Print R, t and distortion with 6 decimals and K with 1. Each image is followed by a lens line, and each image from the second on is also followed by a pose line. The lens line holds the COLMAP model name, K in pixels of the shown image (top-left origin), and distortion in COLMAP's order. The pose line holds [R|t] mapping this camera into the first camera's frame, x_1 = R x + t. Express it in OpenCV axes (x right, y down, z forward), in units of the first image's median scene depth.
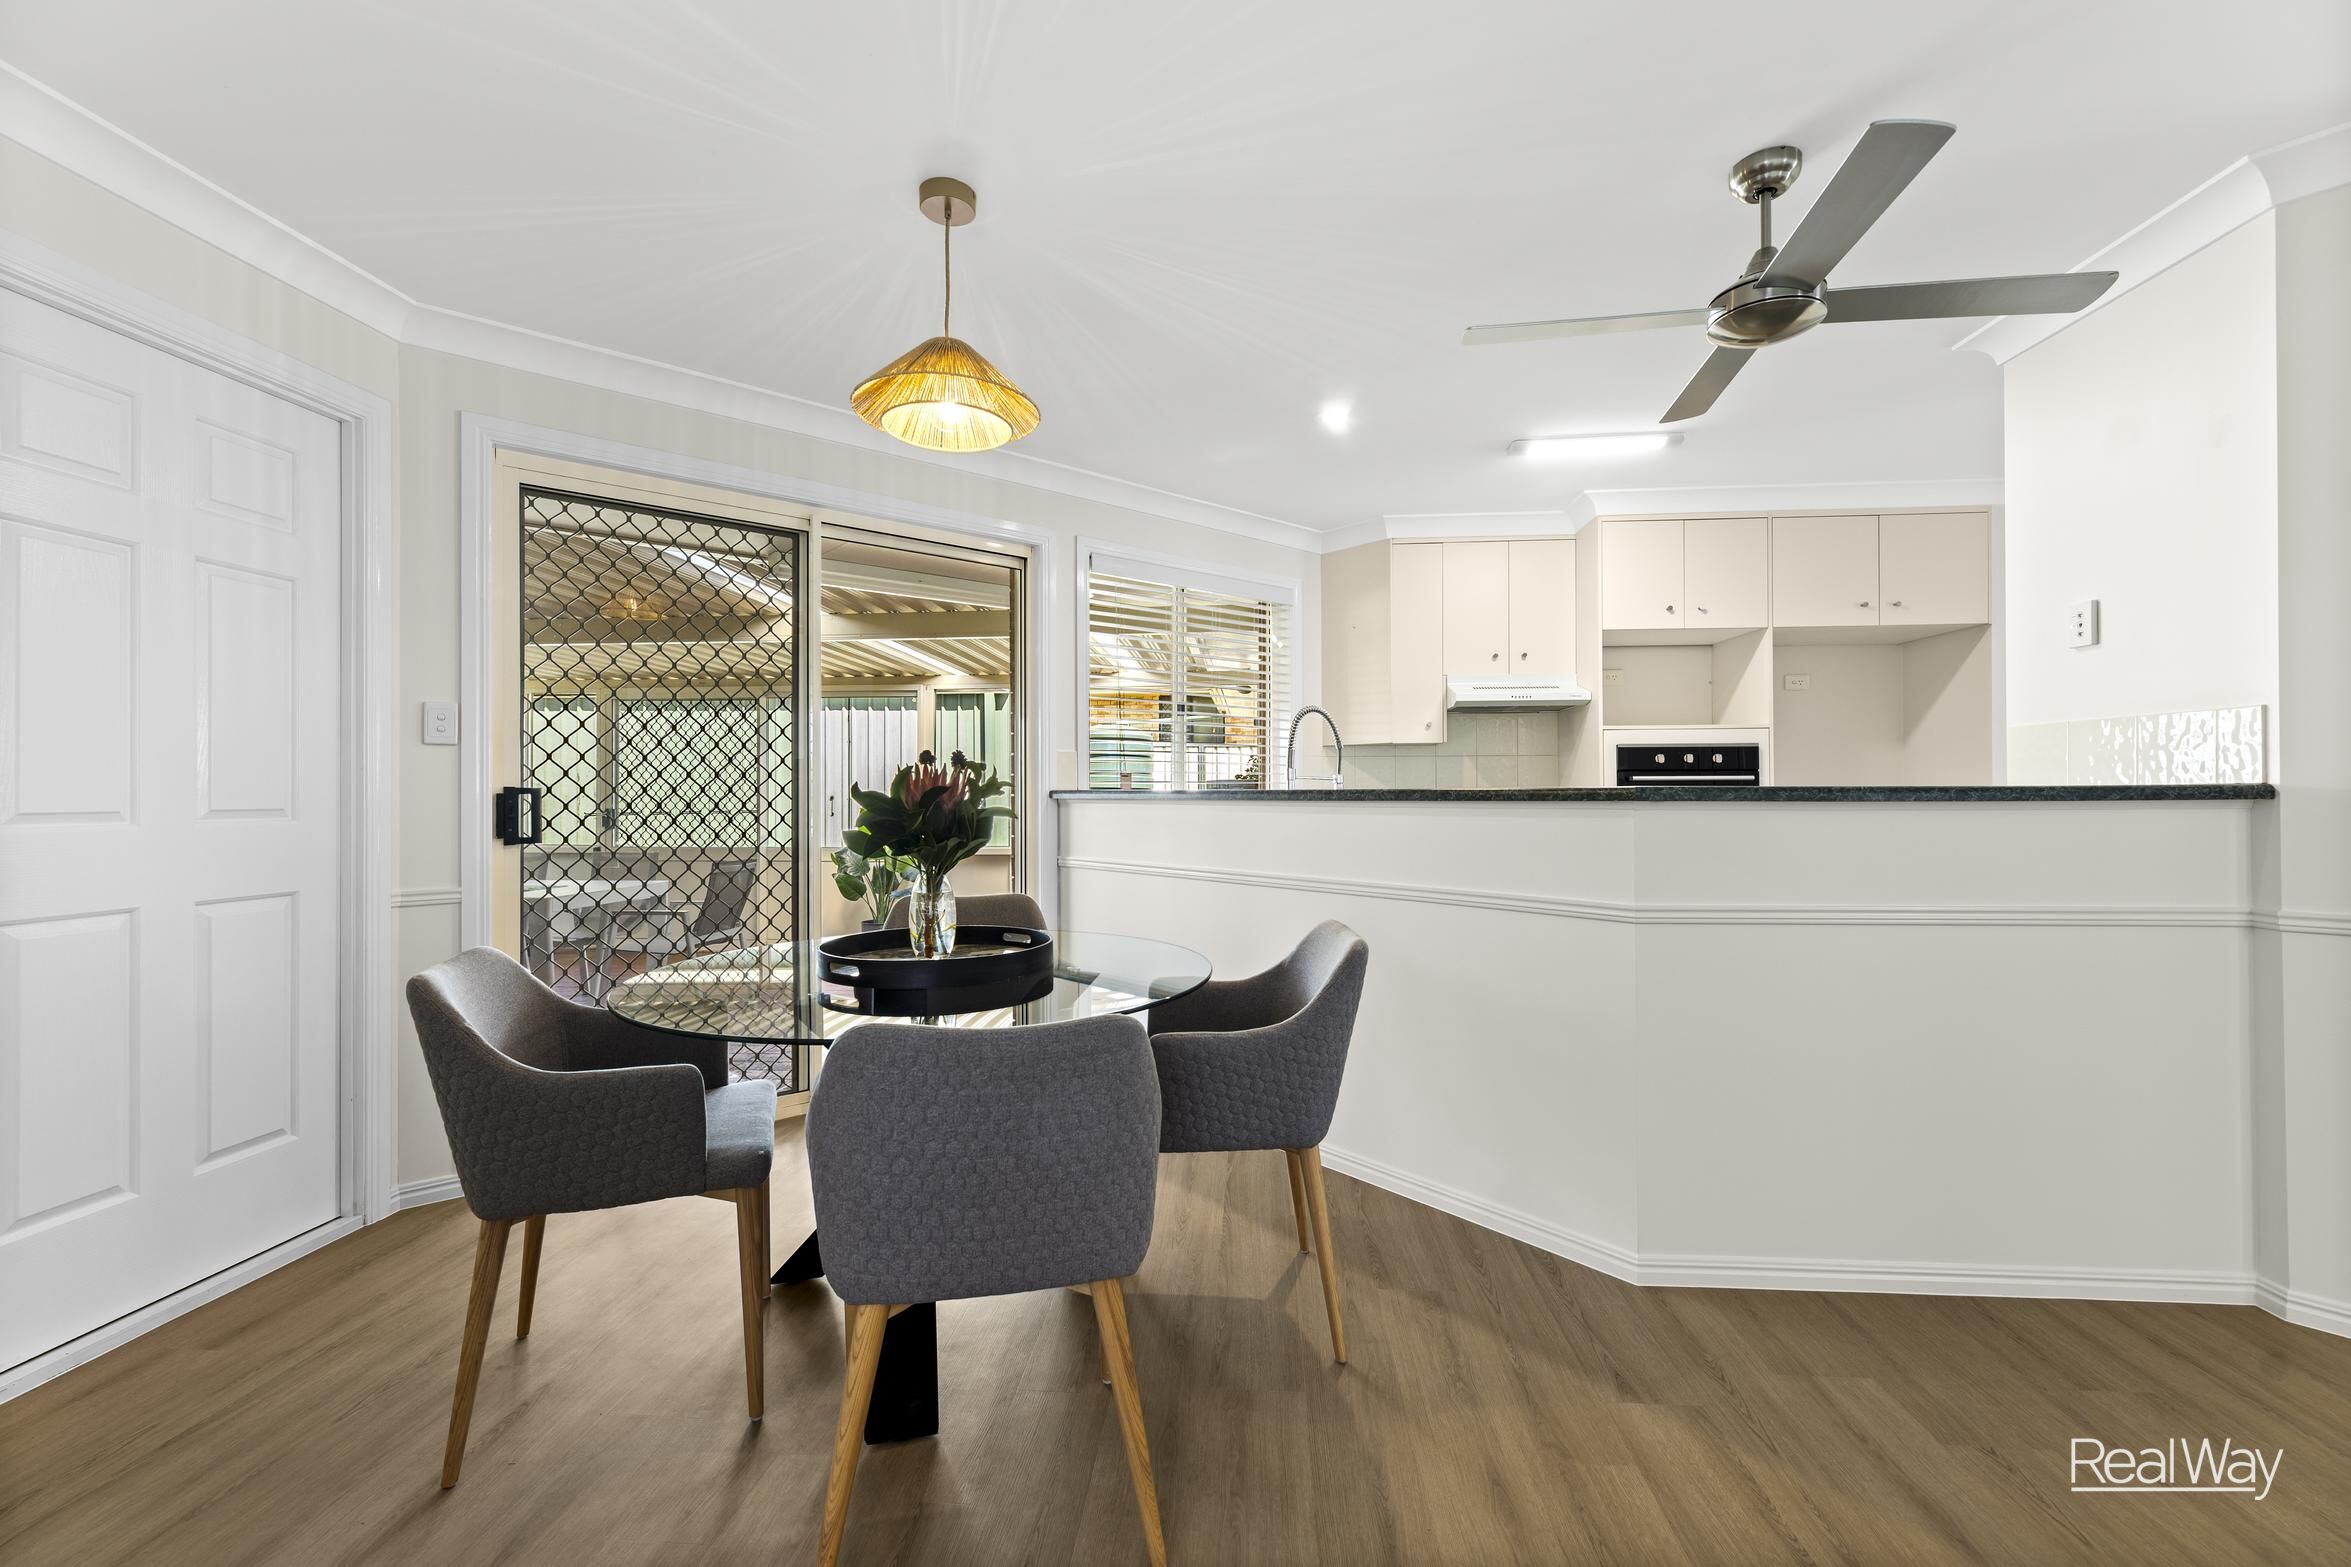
lens RADIAL K [[1005.2, 0, 1171.3], [0, 1005.2, 791.7], [0, 0, 1]] dist [0.000261, -0.000046]
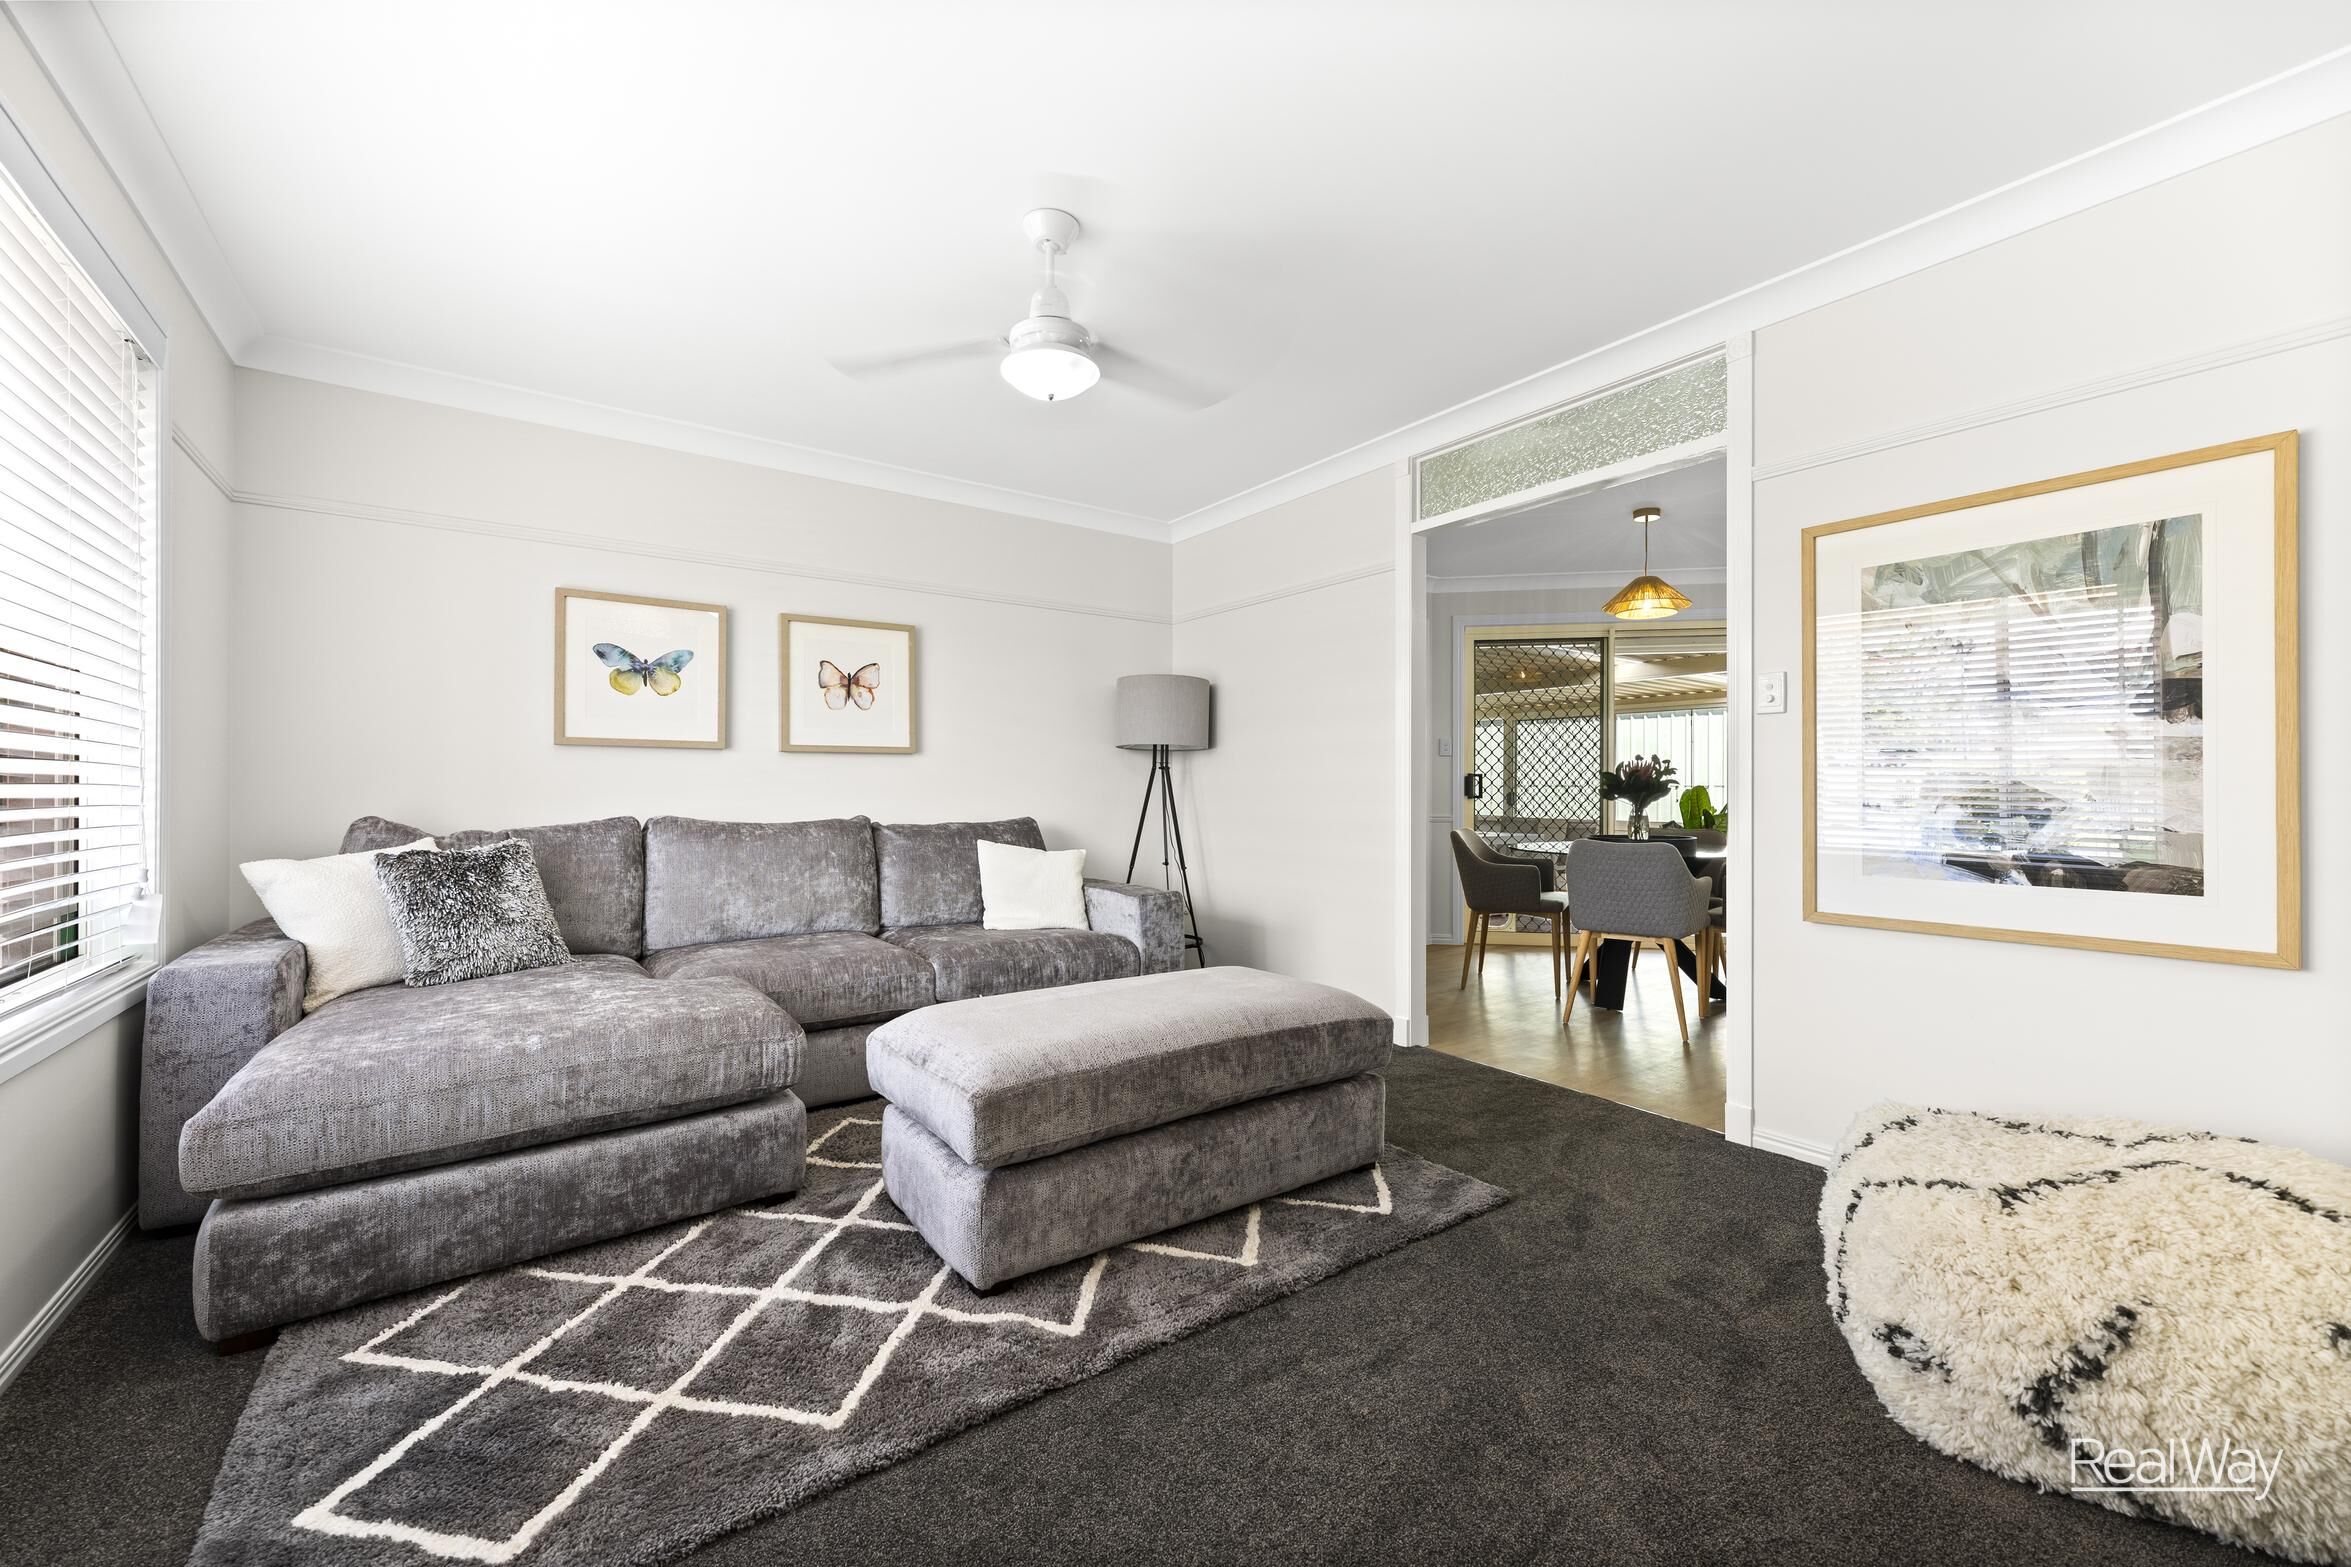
lens RADIAL K [[932.9, 0, 1171.1], [0, 932.9, 787.1], [0, 0, 1]] dist [0.000391, 0.000012]
pose [[0.651527, 0.003298, -0.758618, 0.508798], [-0.002057, 0.999995, 0.002582, 0.021750], [0.758622, -0.000122, 0.651531, -0.897782]]
